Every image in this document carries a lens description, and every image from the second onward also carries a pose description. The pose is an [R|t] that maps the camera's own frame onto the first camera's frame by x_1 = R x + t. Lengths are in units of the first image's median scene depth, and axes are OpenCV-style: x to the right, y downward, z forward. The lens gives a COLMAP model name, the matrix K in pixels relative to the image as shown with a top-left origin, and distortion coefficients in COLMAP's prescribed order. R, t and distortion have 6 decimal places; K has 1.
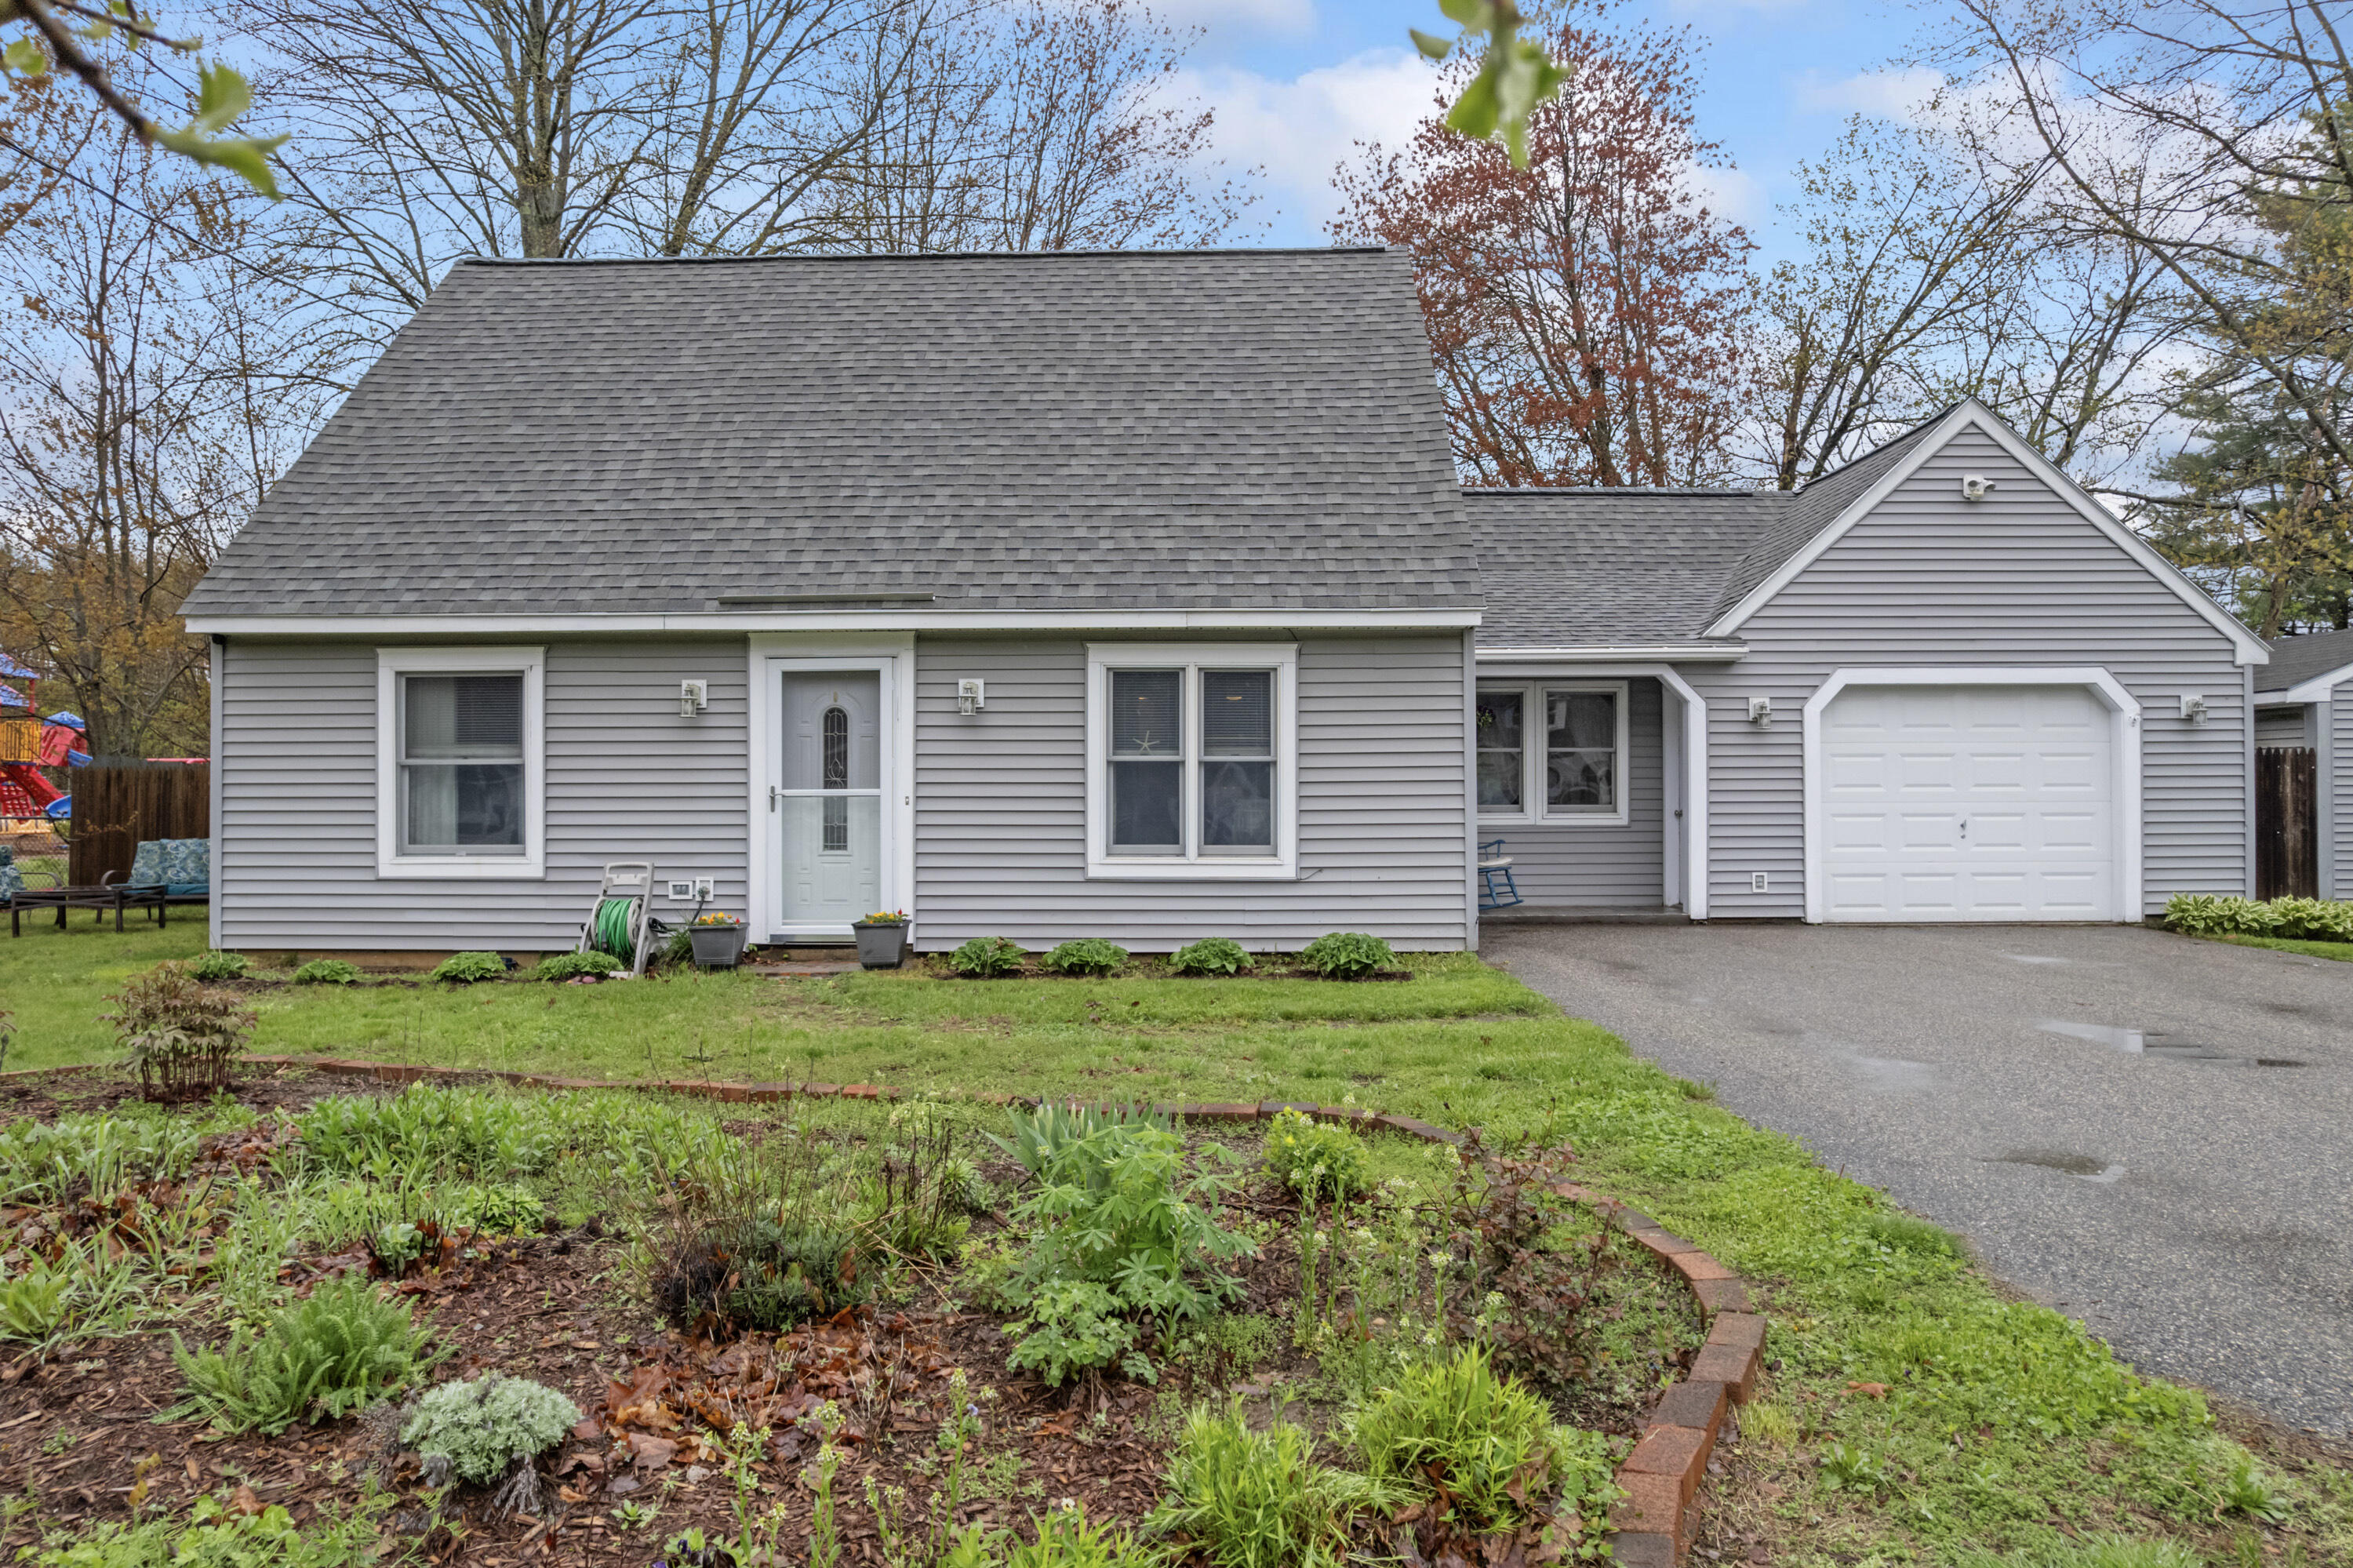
lens RADIAL K [[1521.7, 0, 1185.9], [0, 1521.7, 789.6], [0, 0, 1]] dist [-0.052033, 0.030545]
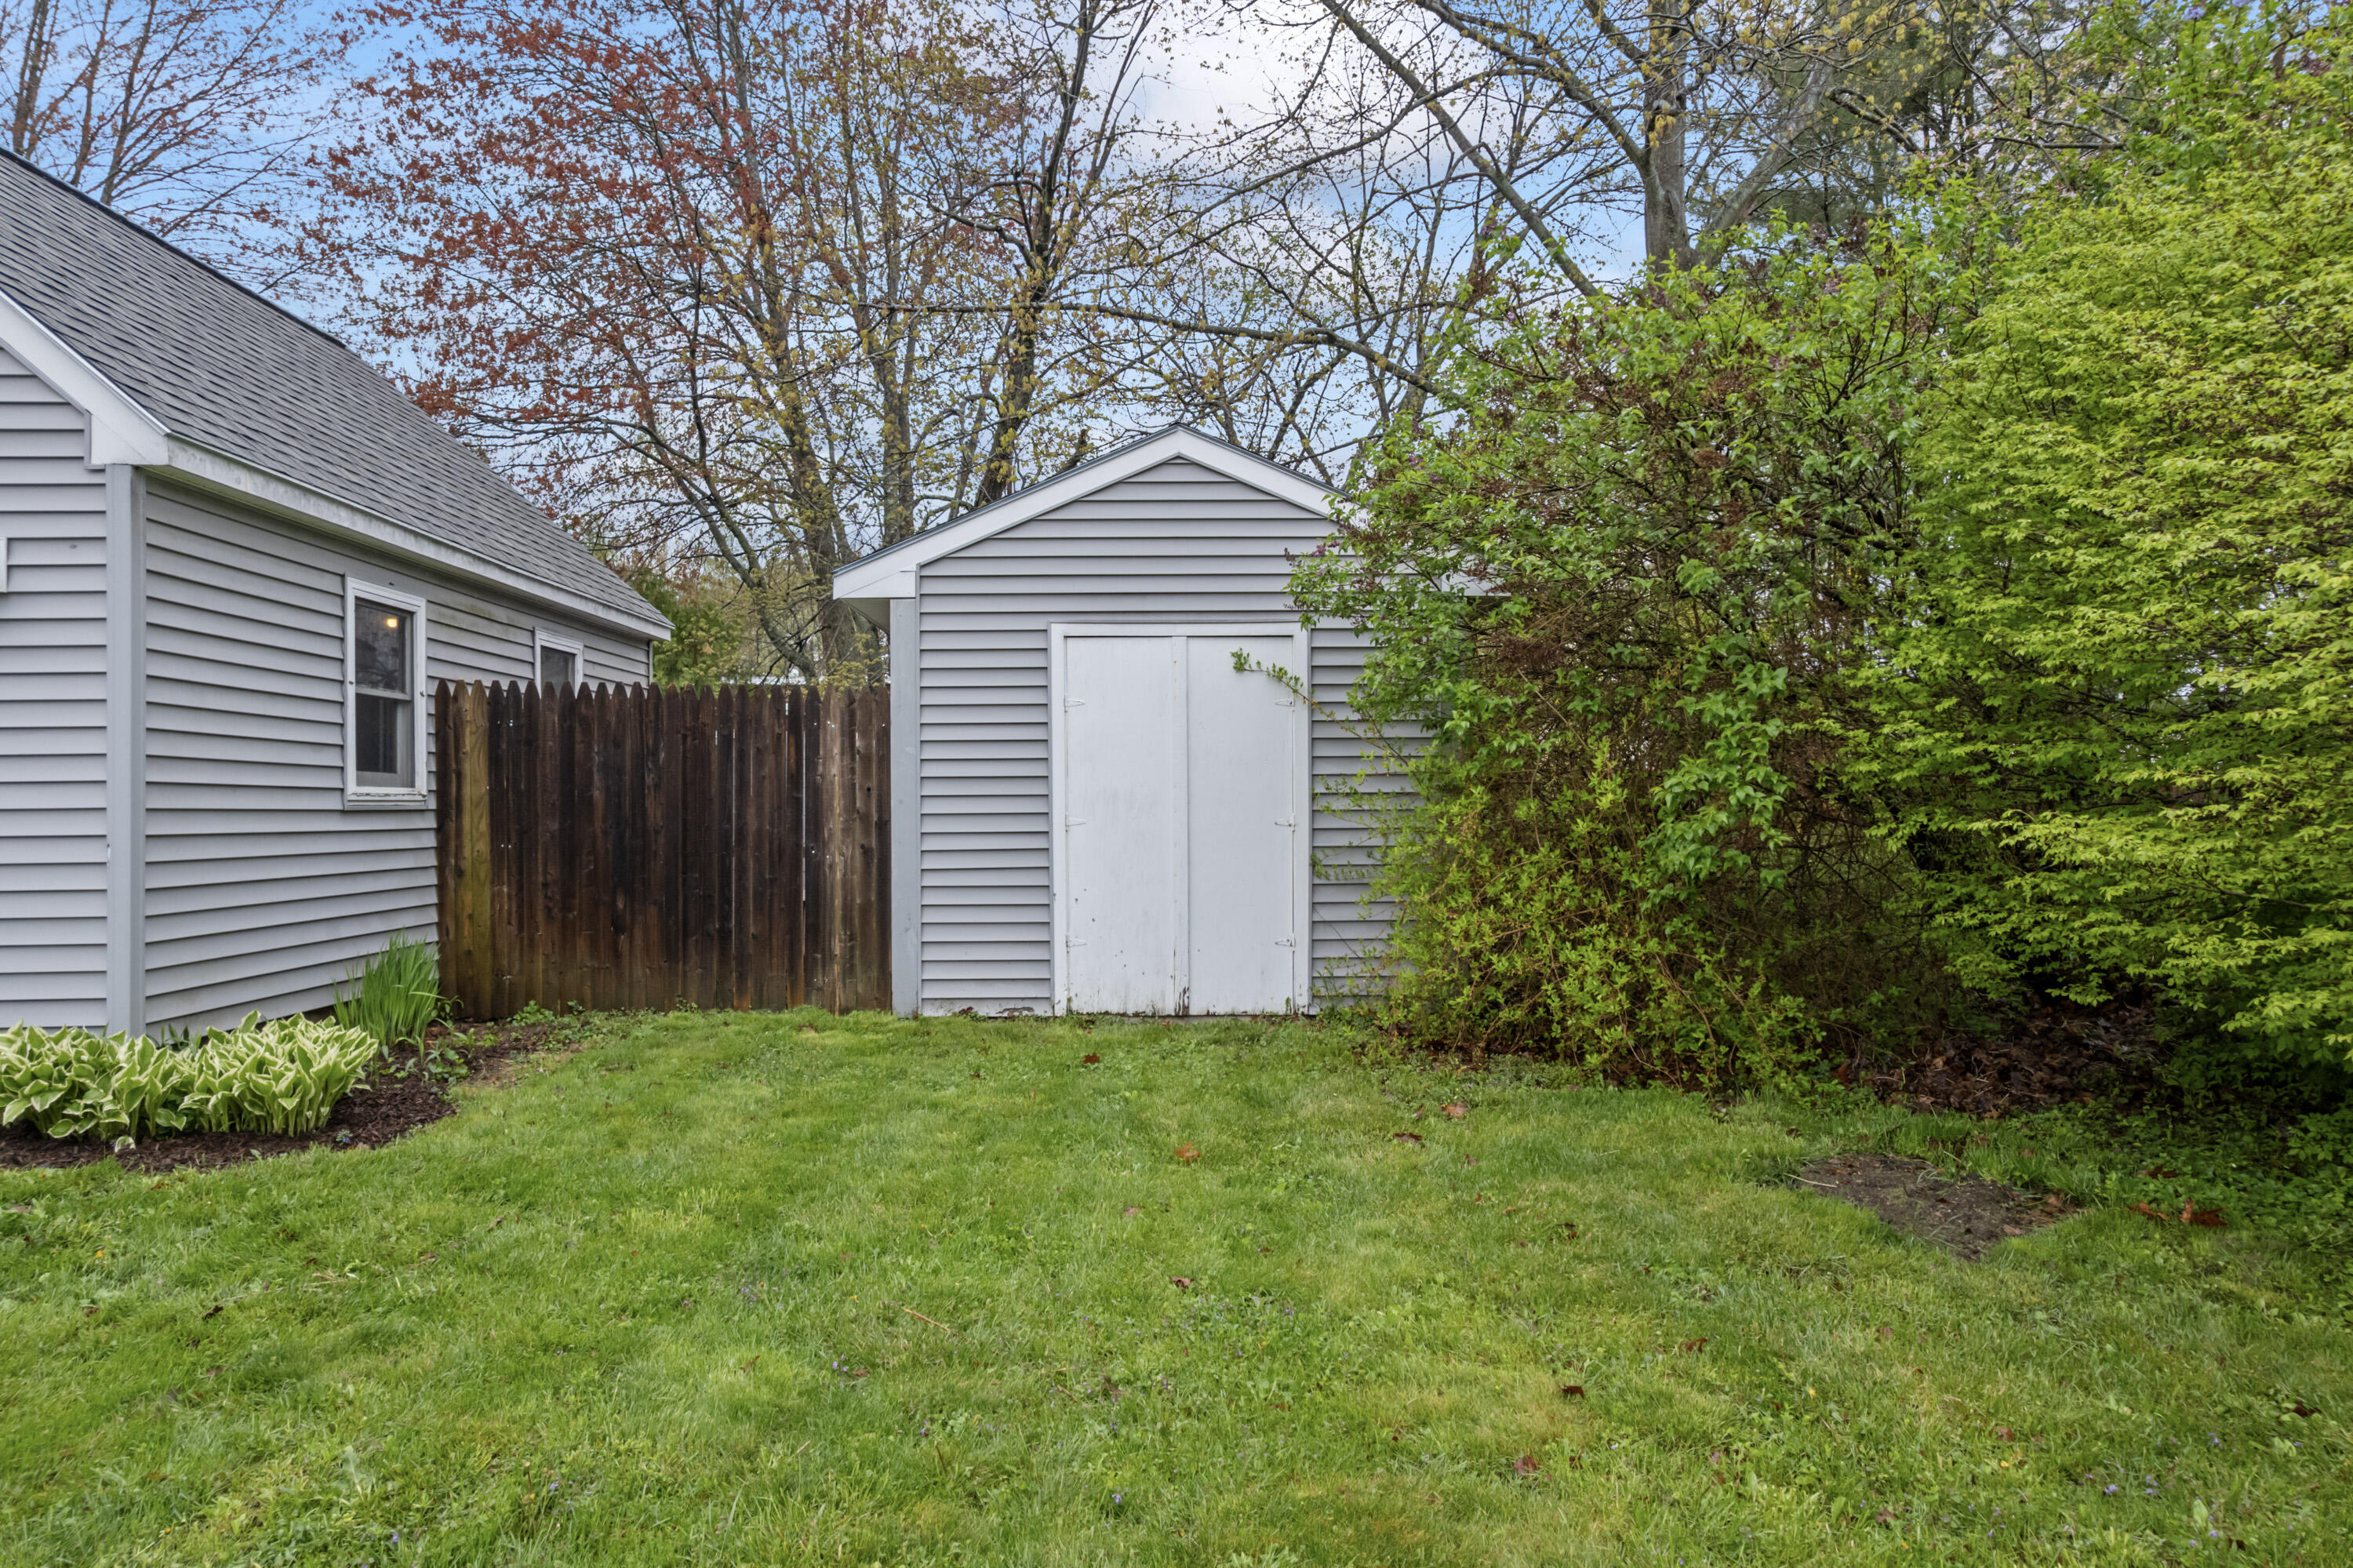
lens RADIAL K [[1521.7, 0, 1178.1], [0, 1521.7, 795.1], [0, 0, 1]] dist [-0.052033, 0.030545]
pose [[0.998797, -0.004142, 0.048853, 1.185916], [0.004066, 0.999990, 0.001661, 0.012276], [-0.048860, -0.001461, 0.998805, 0.675086]]
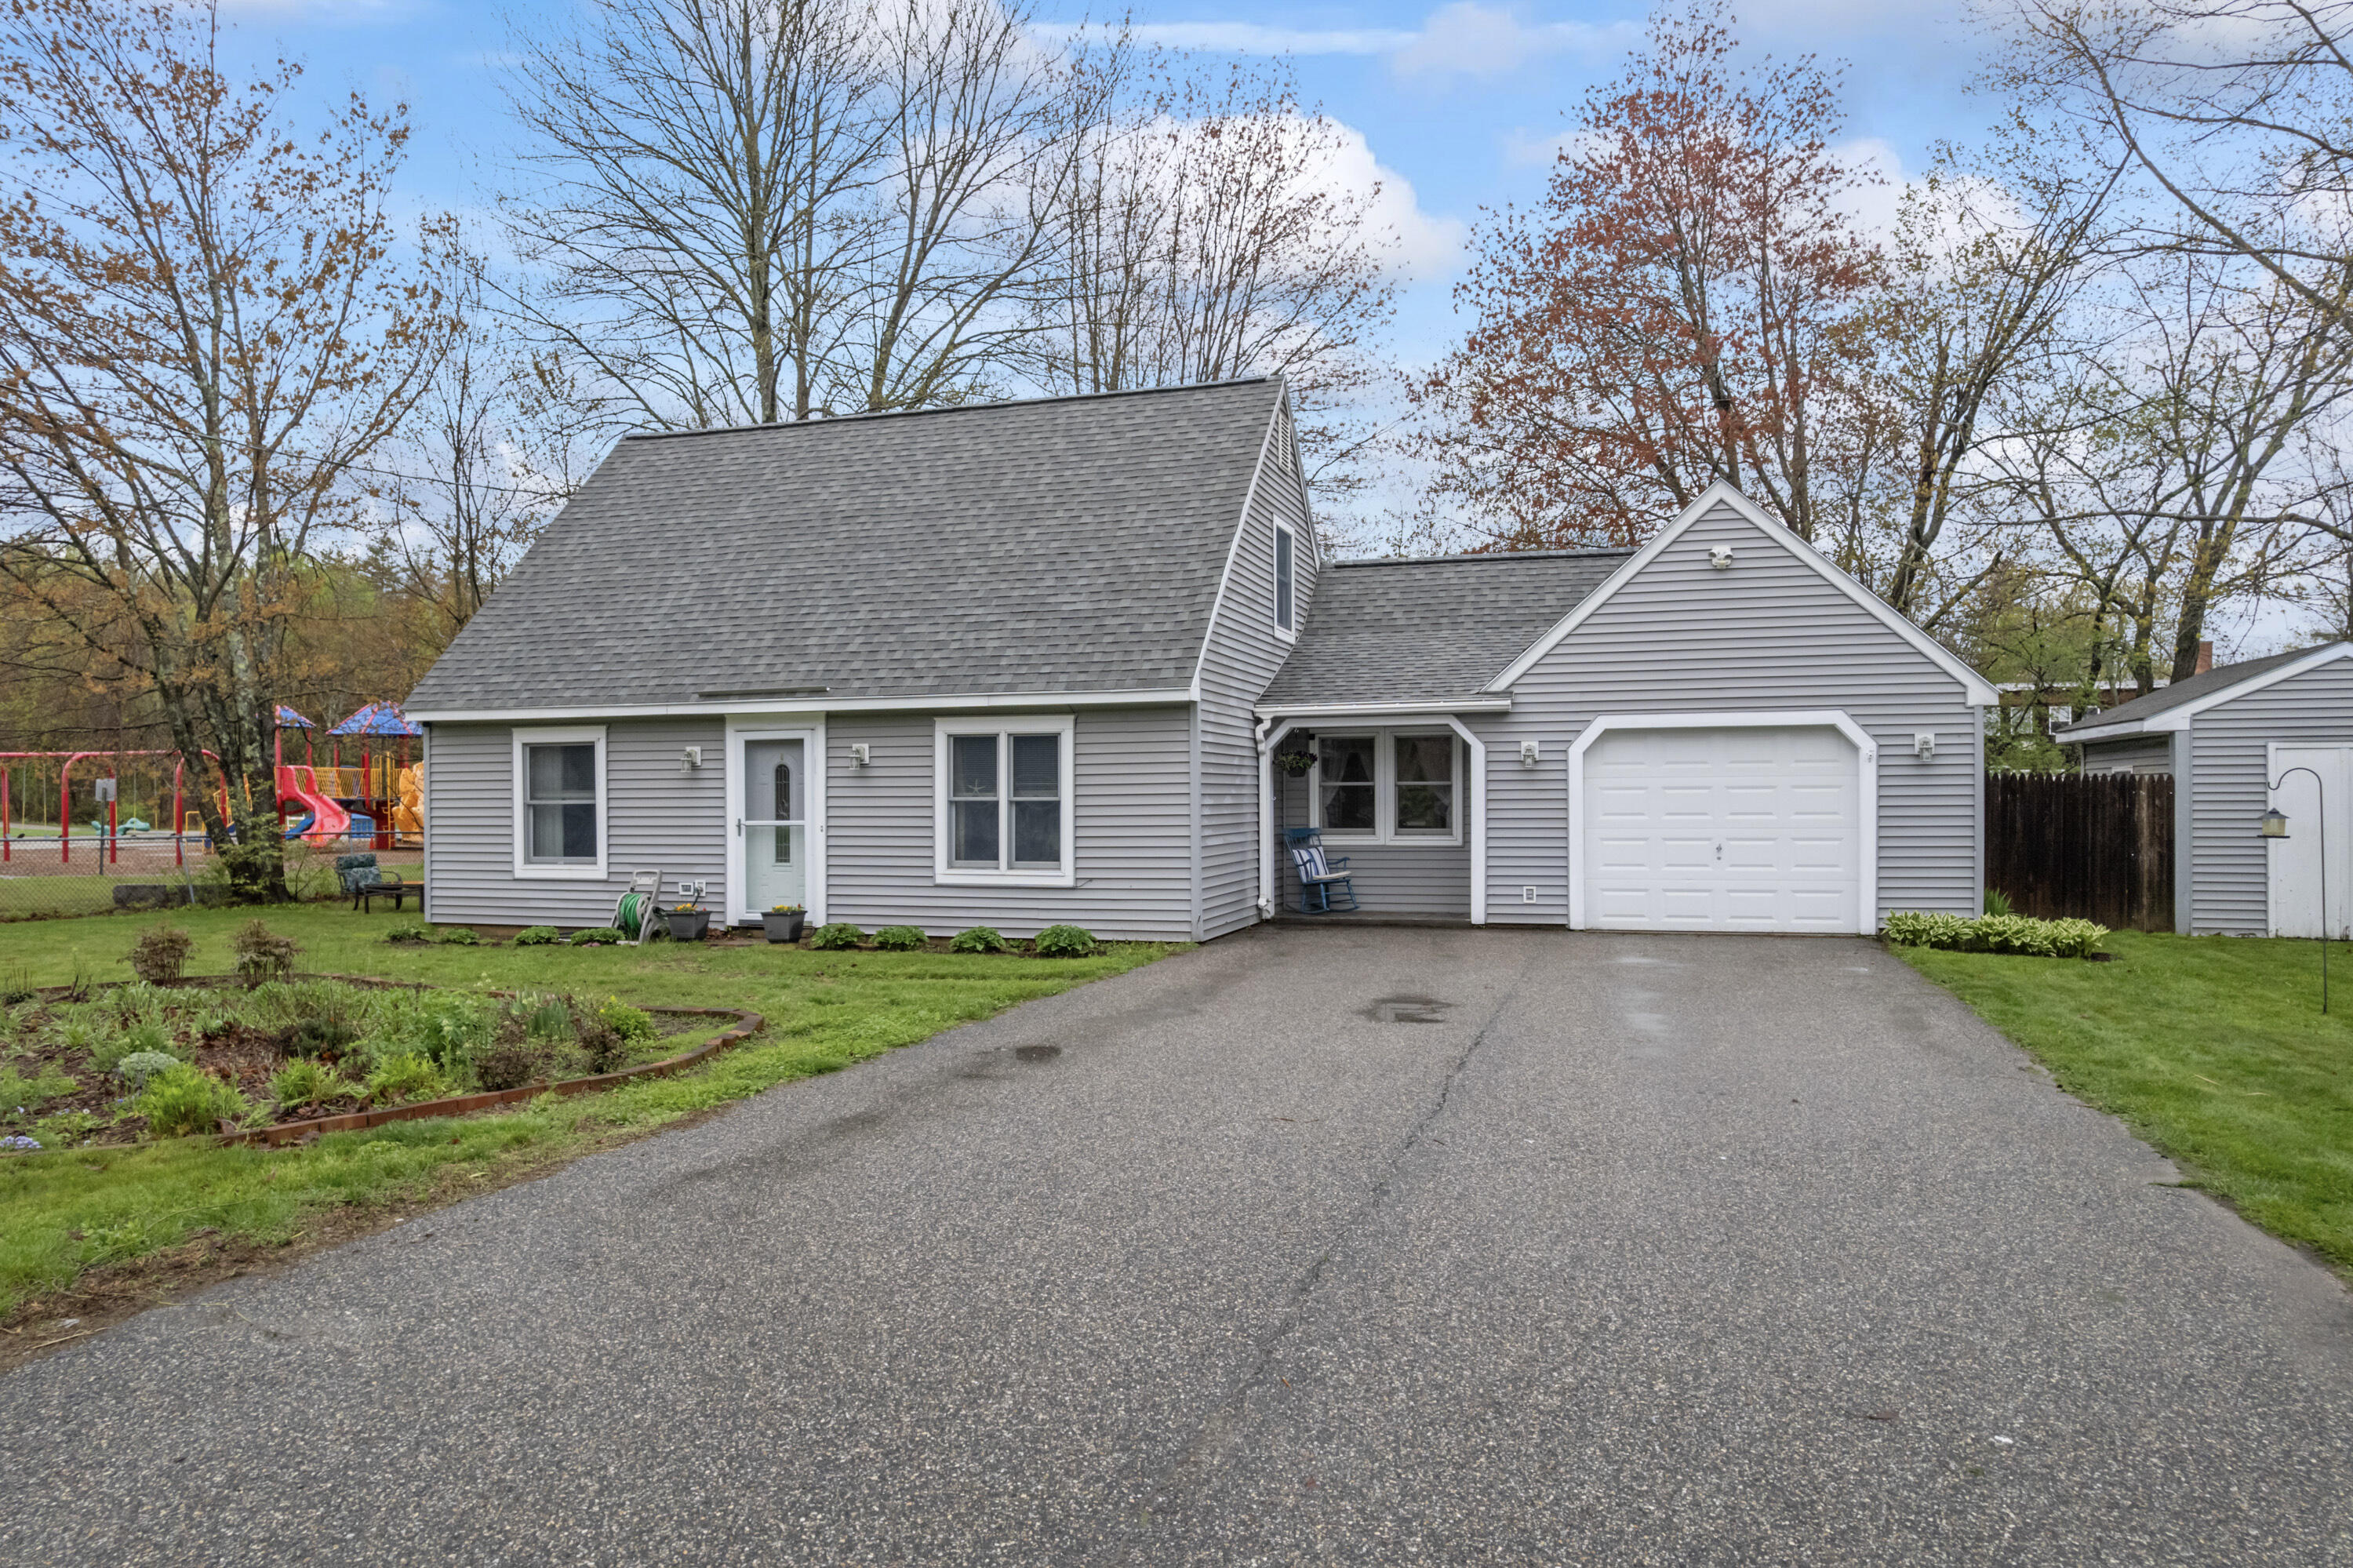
lens RADIAL K [[1521.7, 0, 1168.2], [0, 1521.7, 821.3], [0, 0, 1]] dist [-0.052033, 0.030545]
pose [[0.961057, 0.000623, -0.276349, 0.526074], [0.004171, 0.999851, 0.016757, -0.022421], [0.276318, -0.017257, 0.960911, -0.292011]]
